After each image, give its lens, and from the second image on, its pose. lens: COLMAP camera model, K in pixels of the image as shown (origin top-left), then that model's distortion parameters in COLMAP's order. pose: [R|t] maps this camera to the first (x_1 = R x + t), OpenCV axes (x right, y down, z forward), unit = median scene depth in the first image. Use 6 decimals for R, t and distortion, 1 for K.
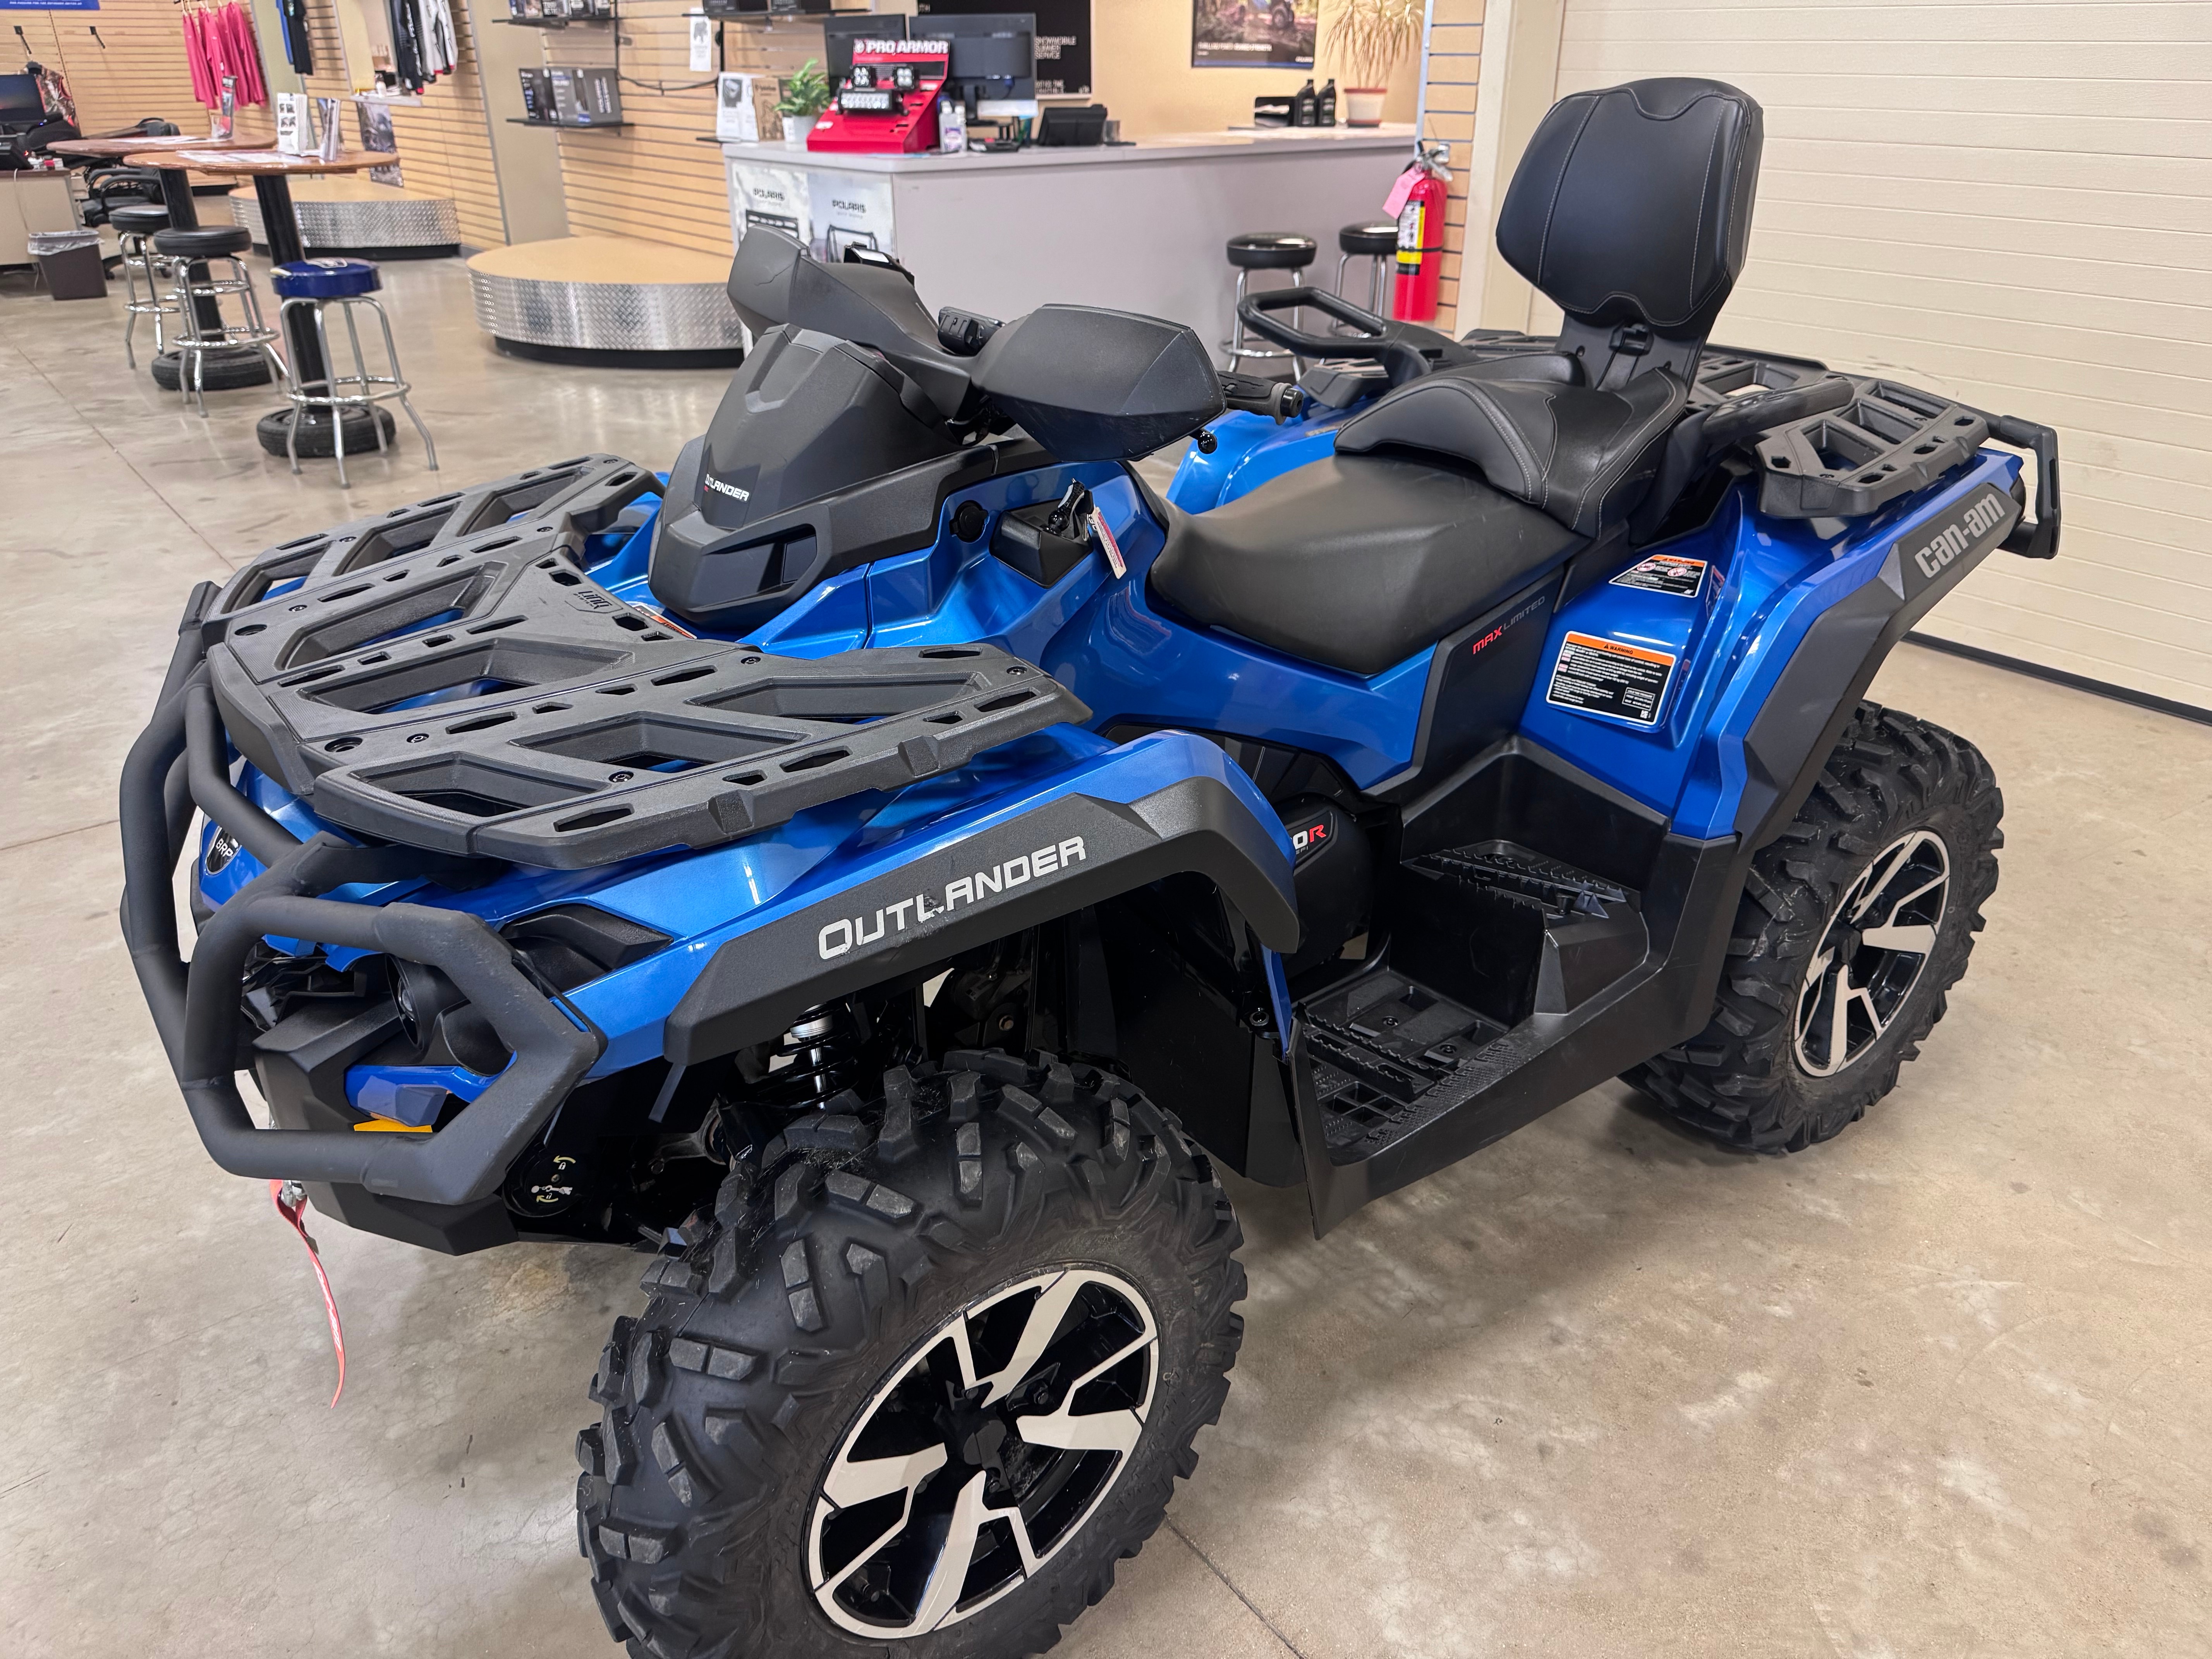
lens RADIAL K [[1566.3, 0, 1101.8], [0, 1566.3, 856.8], [0, 0, 1]] dist [0.060474, -0.067710]
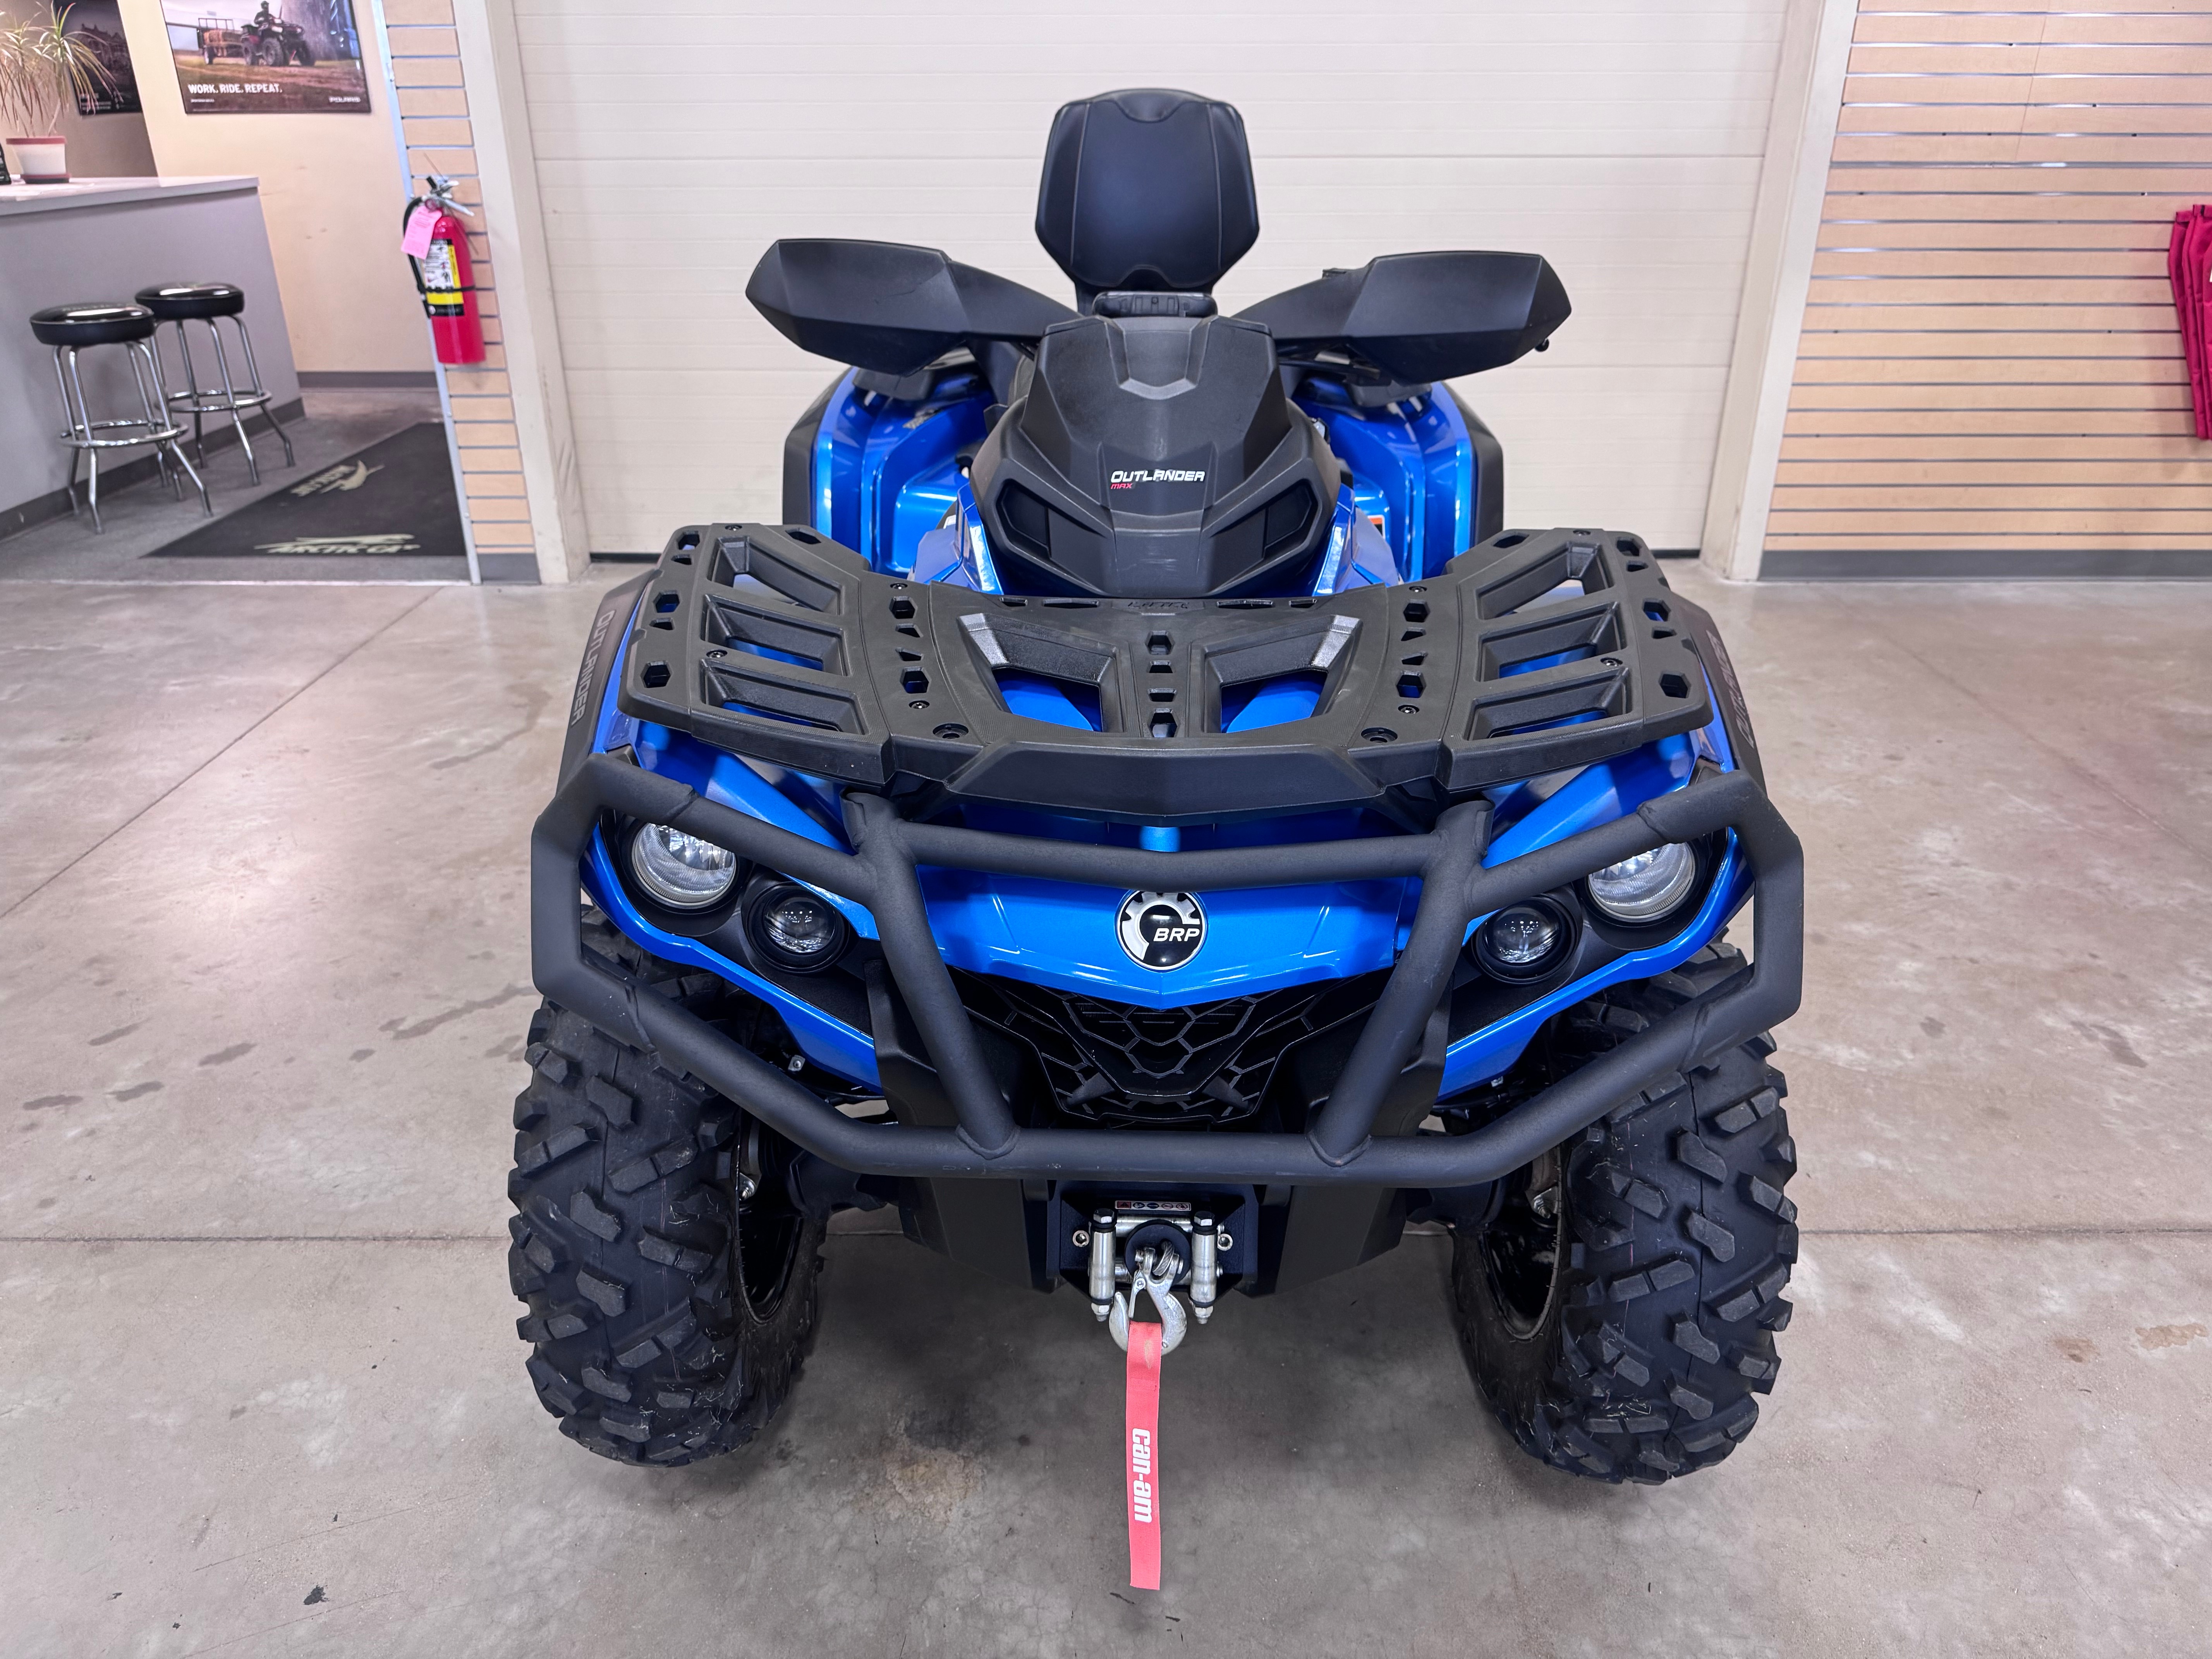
lens RADIAL K [[1557.0, 0, 1106.0], [0, 1557.0, 829.5], [0, 0, 1]] dist [0.056877, -0.057854]
pose [[0.607023, -0.337436, 0.719486, -1.180639], [0.367023, 0.922072, 0.122794, -0.181240], [-0.704853, 0.189528, 0.683566, 0.433652]]
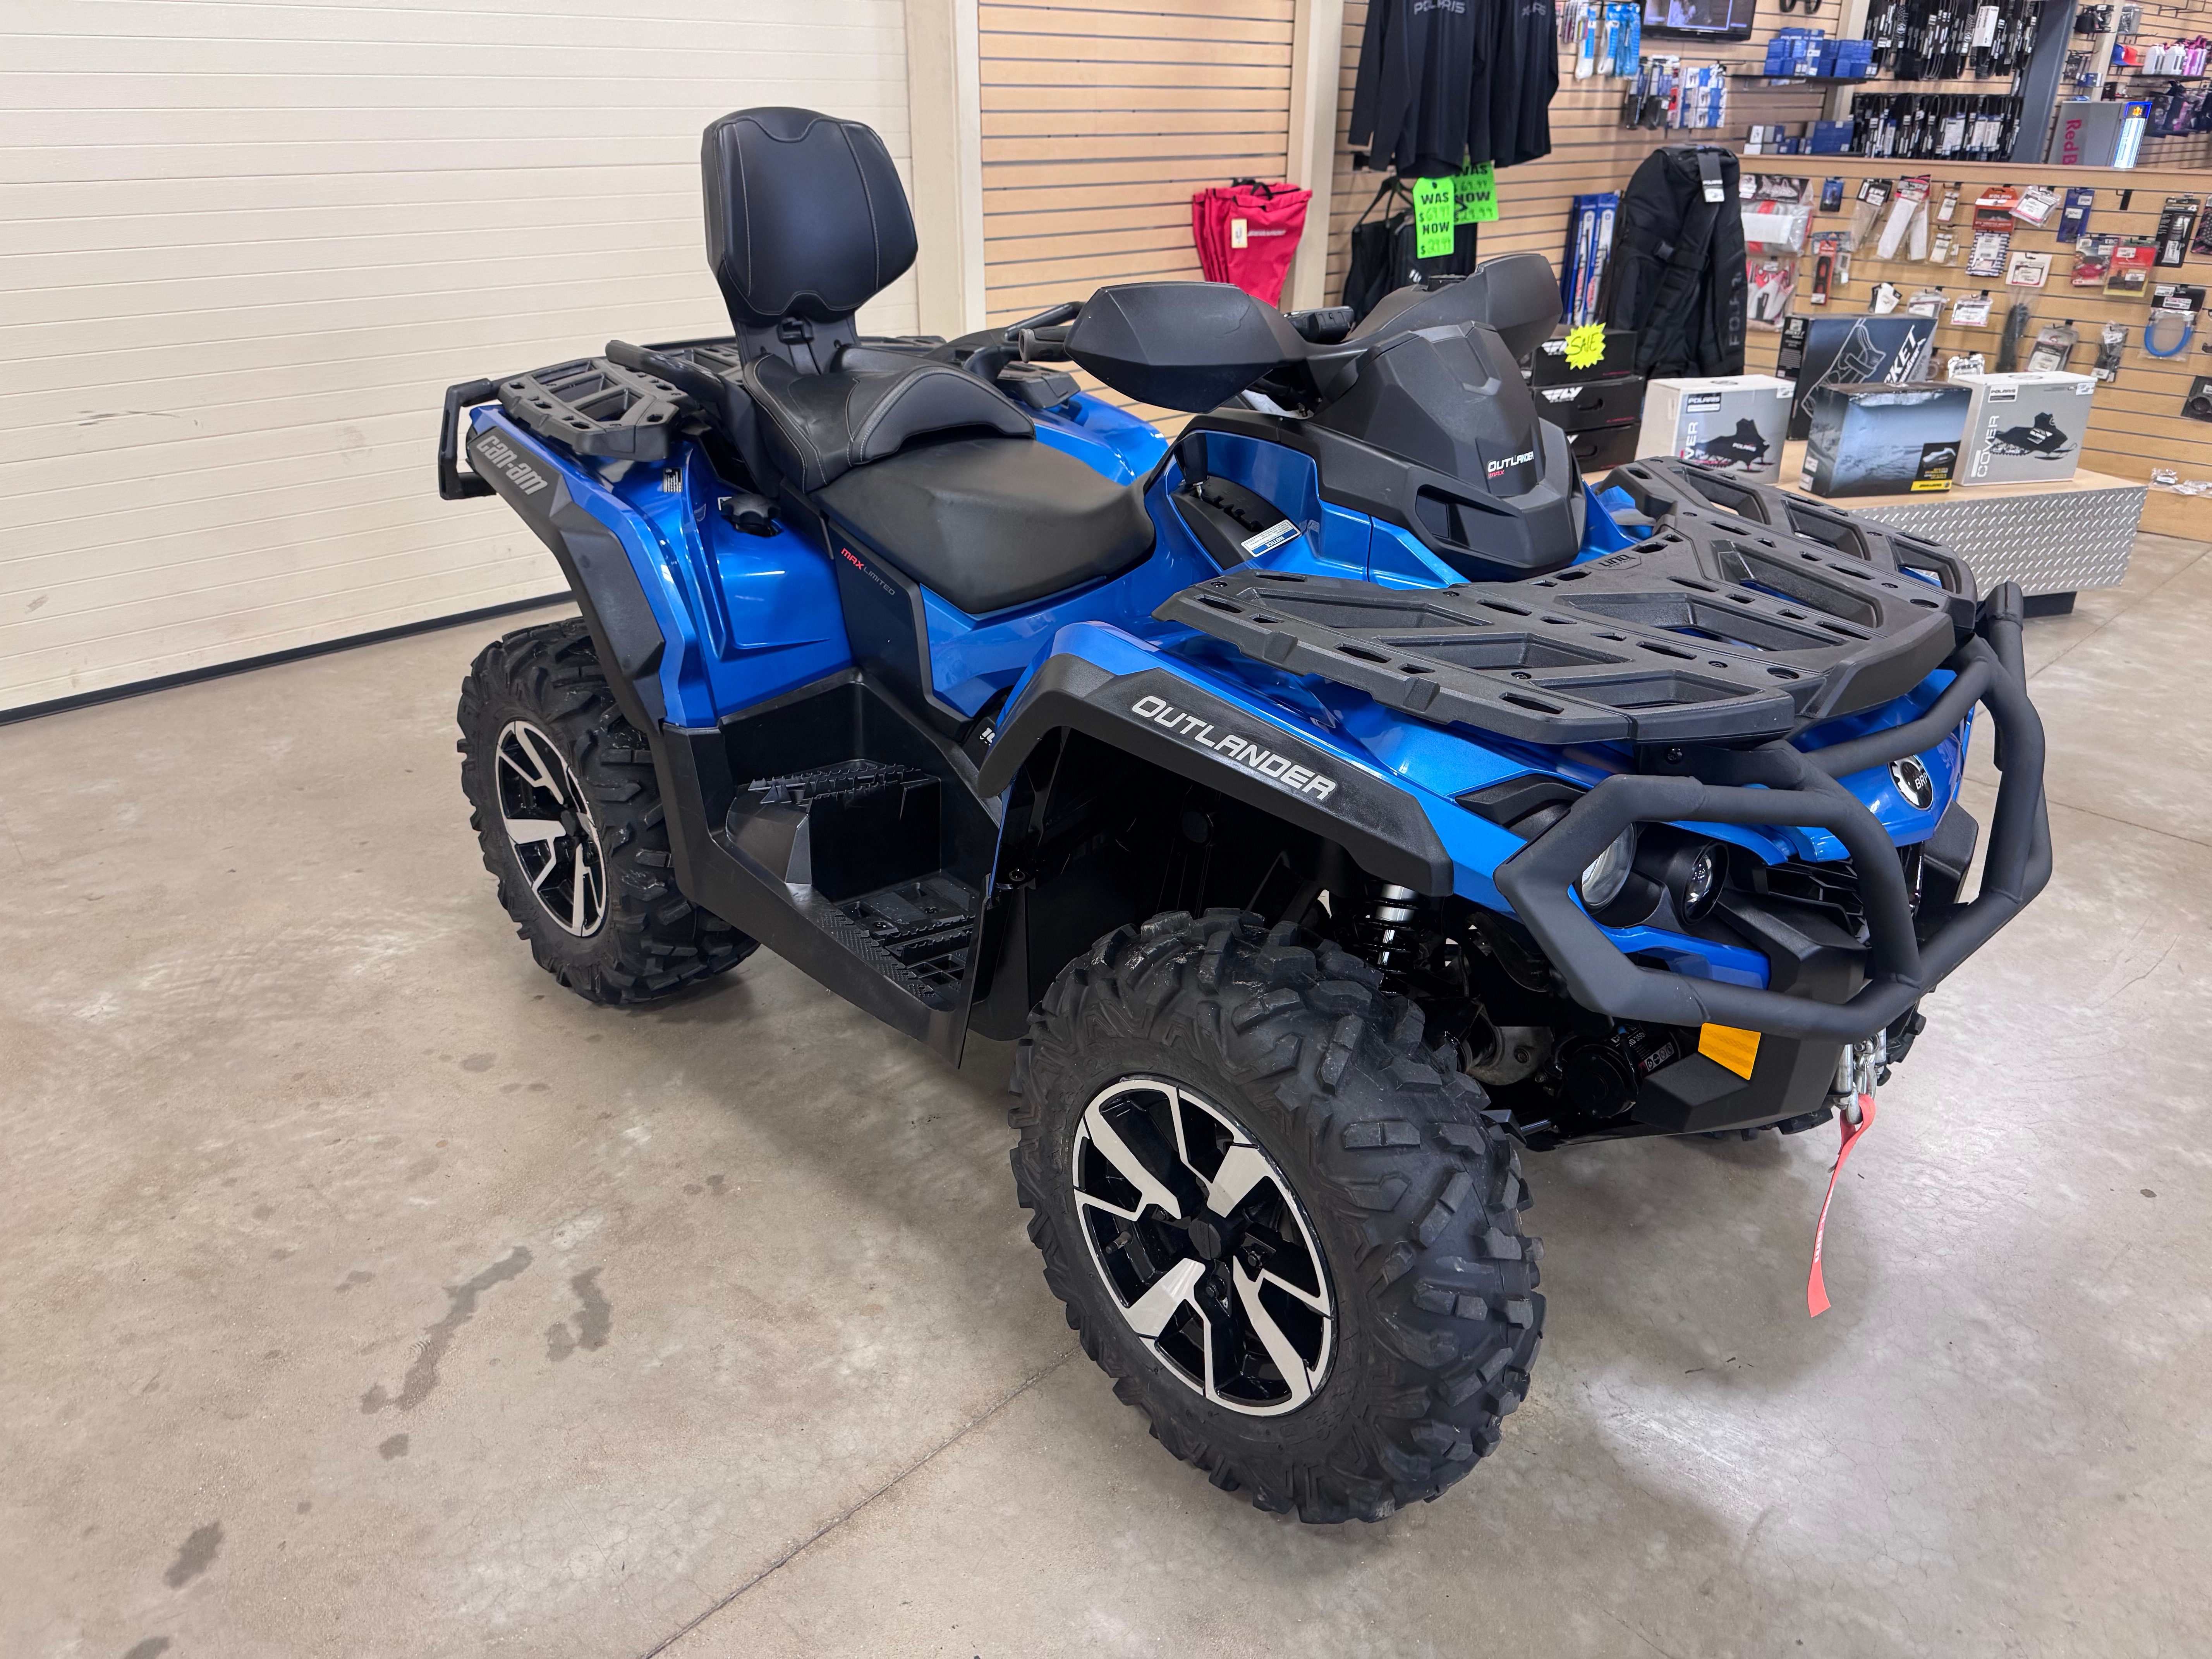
lens RADIAL K [[1557.0, 0, 1106.0], [0, 1557.0, 829.5], [0, 0, 1]] dist [0.056877, -0.057854]
pose [[-0.121819, -0.426058, 0.896457, -1.525090], [0.453233, 0.779643, 0.432130, -0.741386], [-0.883029, 0.458945, 0.098128, 1.433420]]
